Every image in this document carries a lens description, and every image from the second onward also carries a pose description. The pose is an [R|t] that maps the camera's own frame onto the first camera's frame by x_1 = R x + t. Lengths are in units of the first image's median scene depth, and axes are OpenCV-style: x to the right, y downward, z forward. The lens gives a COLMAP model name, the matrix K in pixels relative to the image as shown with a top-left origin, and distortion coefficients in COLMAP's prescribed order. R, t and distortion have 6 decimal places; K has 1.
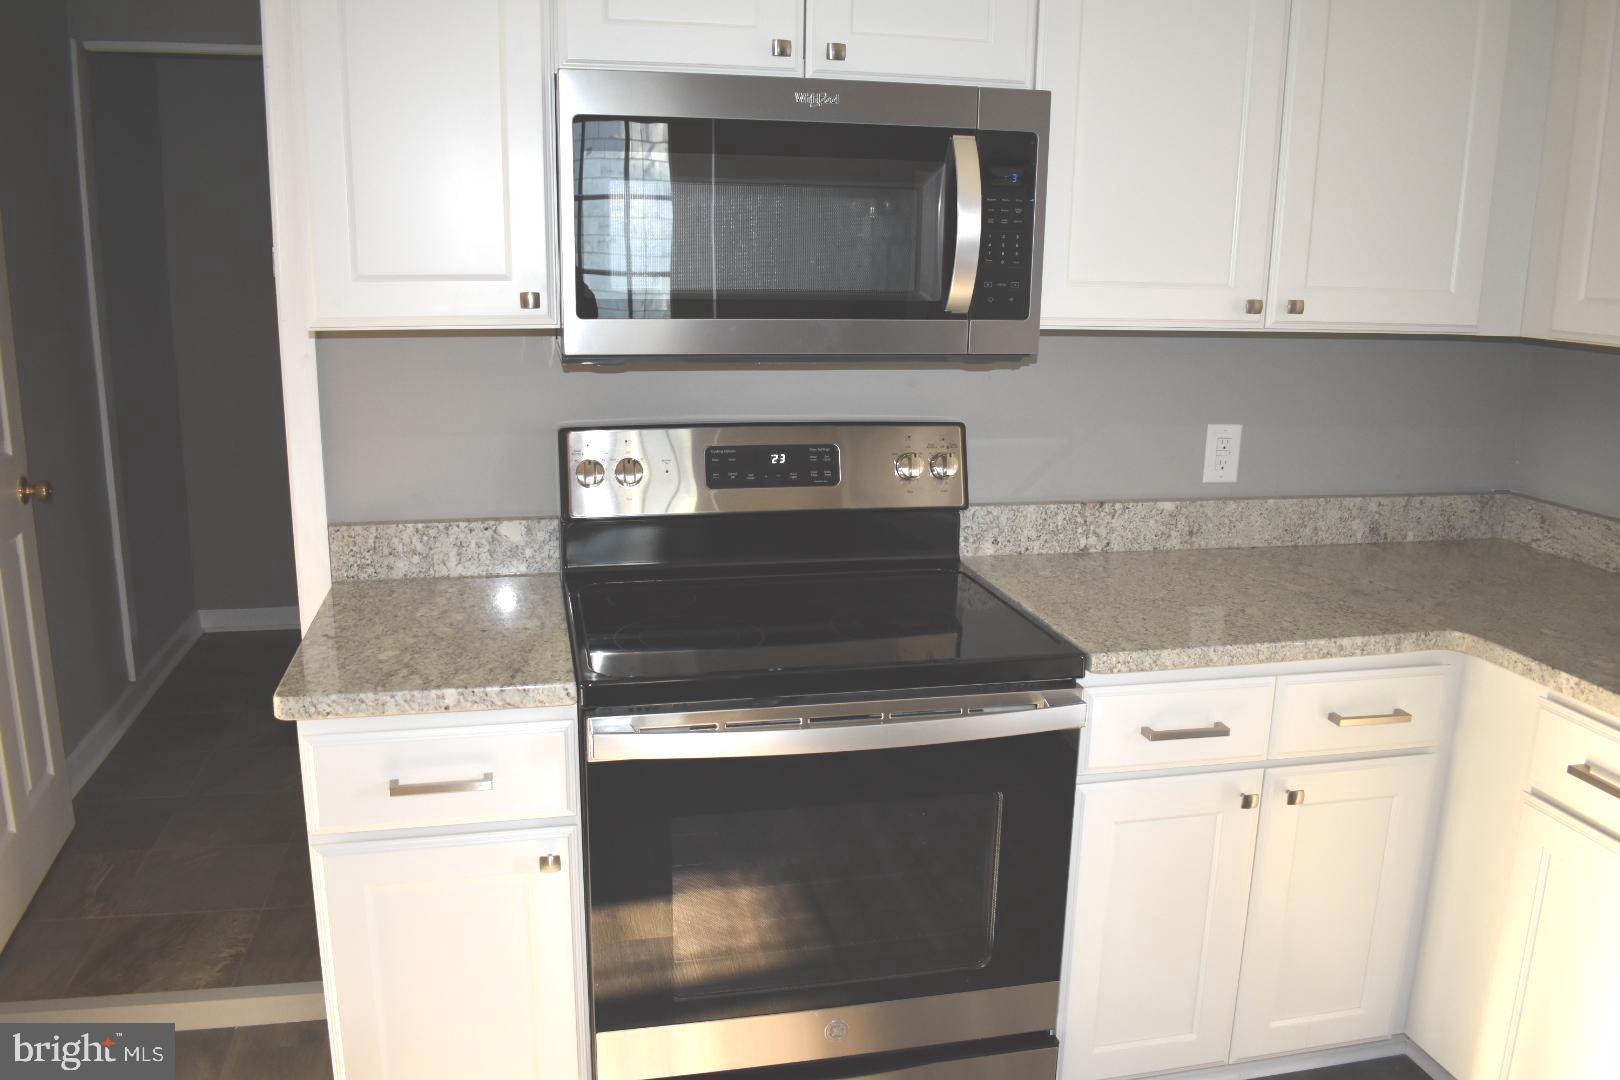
lens RADIAL K [[1257.2, 0, 810.0], [0, 1257.2, 540.0], [0, 0, 1]] dist [-0.086296, -0.006701]
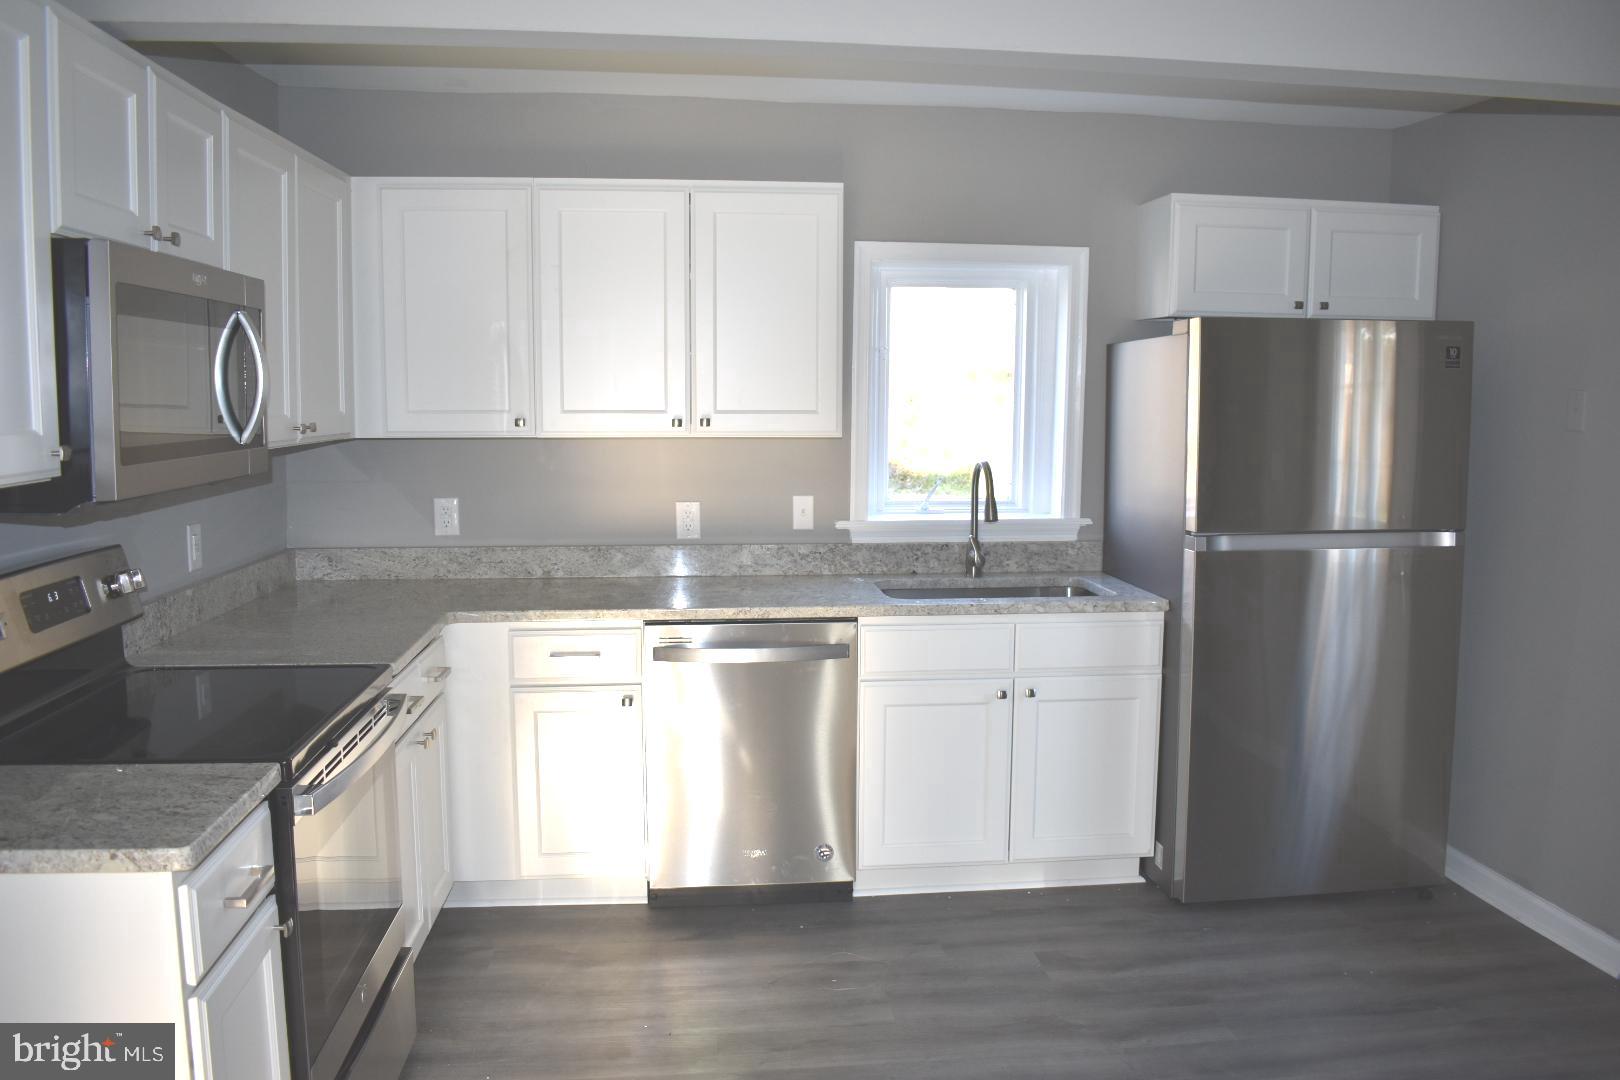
lens RADIAL K [[1257.2, 0, 810.0], [0, 1257.2, 540.0], [0, 0, 1]] dist [-0.086296, -0.006701]
pose [[0.140113, -0.133799, 0.981054, -0.936210], [0.224606, 0.969293, 0.100117, -0.070807], [-0.964324, 0.206323, 0.165862, 0.218435]]
